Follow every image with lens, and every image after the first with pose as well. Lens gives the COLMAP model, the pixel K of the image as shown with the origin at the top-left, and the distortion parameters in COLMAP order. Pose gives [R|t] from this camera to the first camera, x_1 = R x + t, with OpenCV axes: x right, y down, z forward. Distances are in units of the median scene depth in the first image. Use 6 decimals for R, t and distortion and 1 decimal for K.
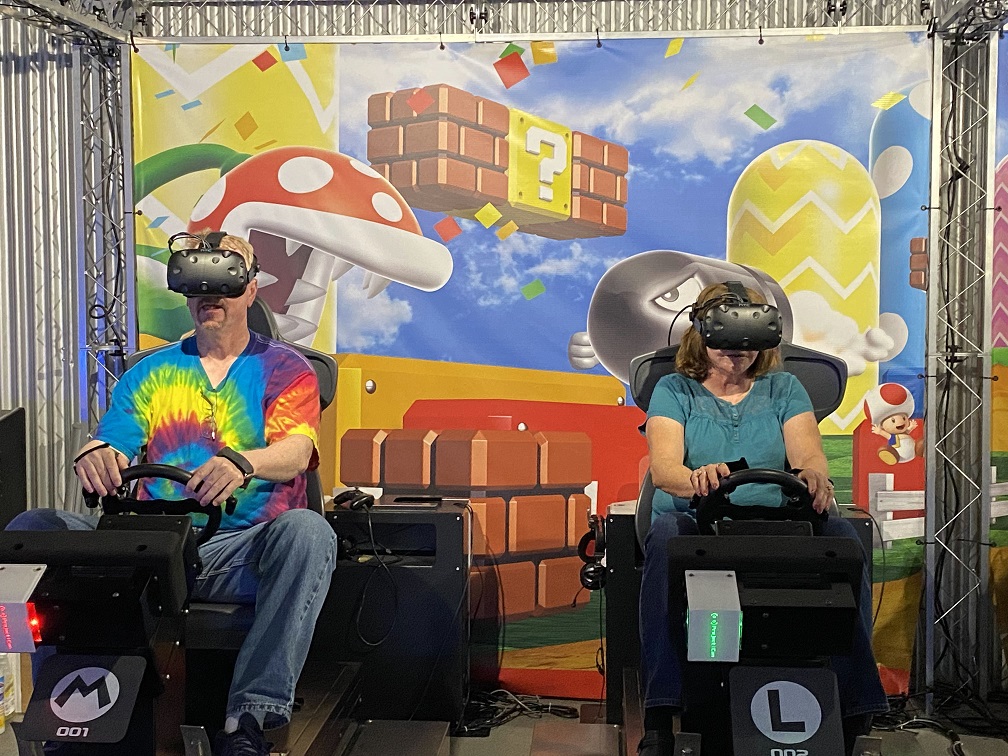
lens RADIAL K [[1521.3, 0, 504.0], [0, 1521.3, 346.3], [0, 0, 1]] dist [0.177046, -0.653109]
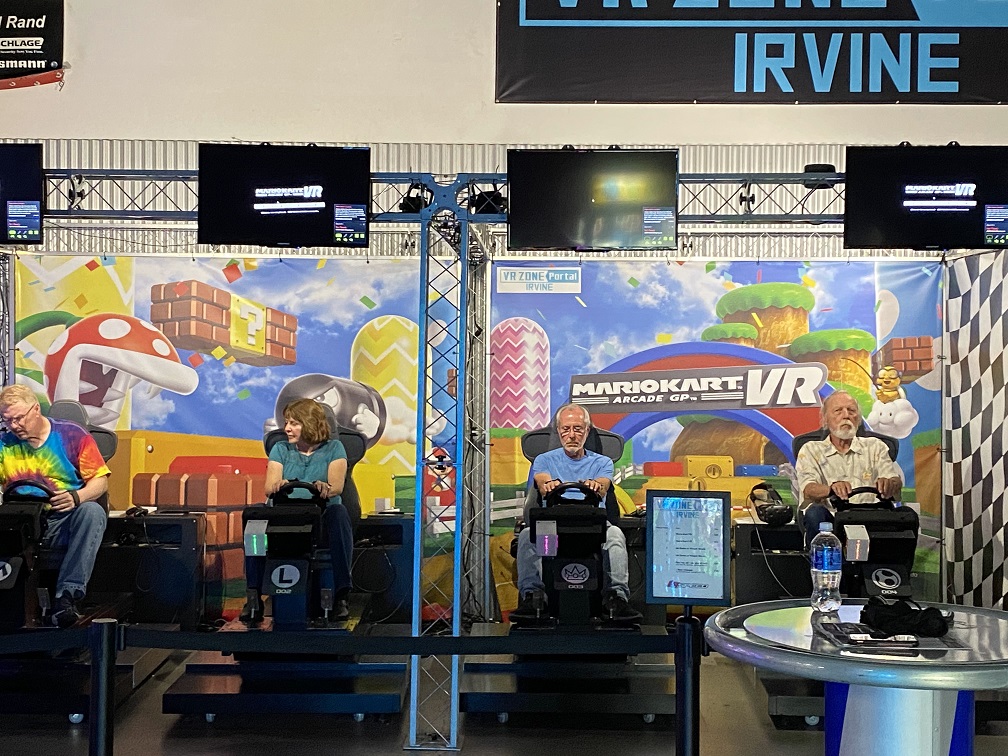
lens RADIAL K [[1521.3, 0, 504.0], [0, 1521.3, 346.3], [0, 0, 1]] dist [0.177046, -0.653109]
pose [[0.996493, 0.009672, 0.083113, 0.174025], [-0.005797, 0.998890, -0.046739, -0.011678], [-0.083473, 0.046093, 0.995444, -0.815642]]
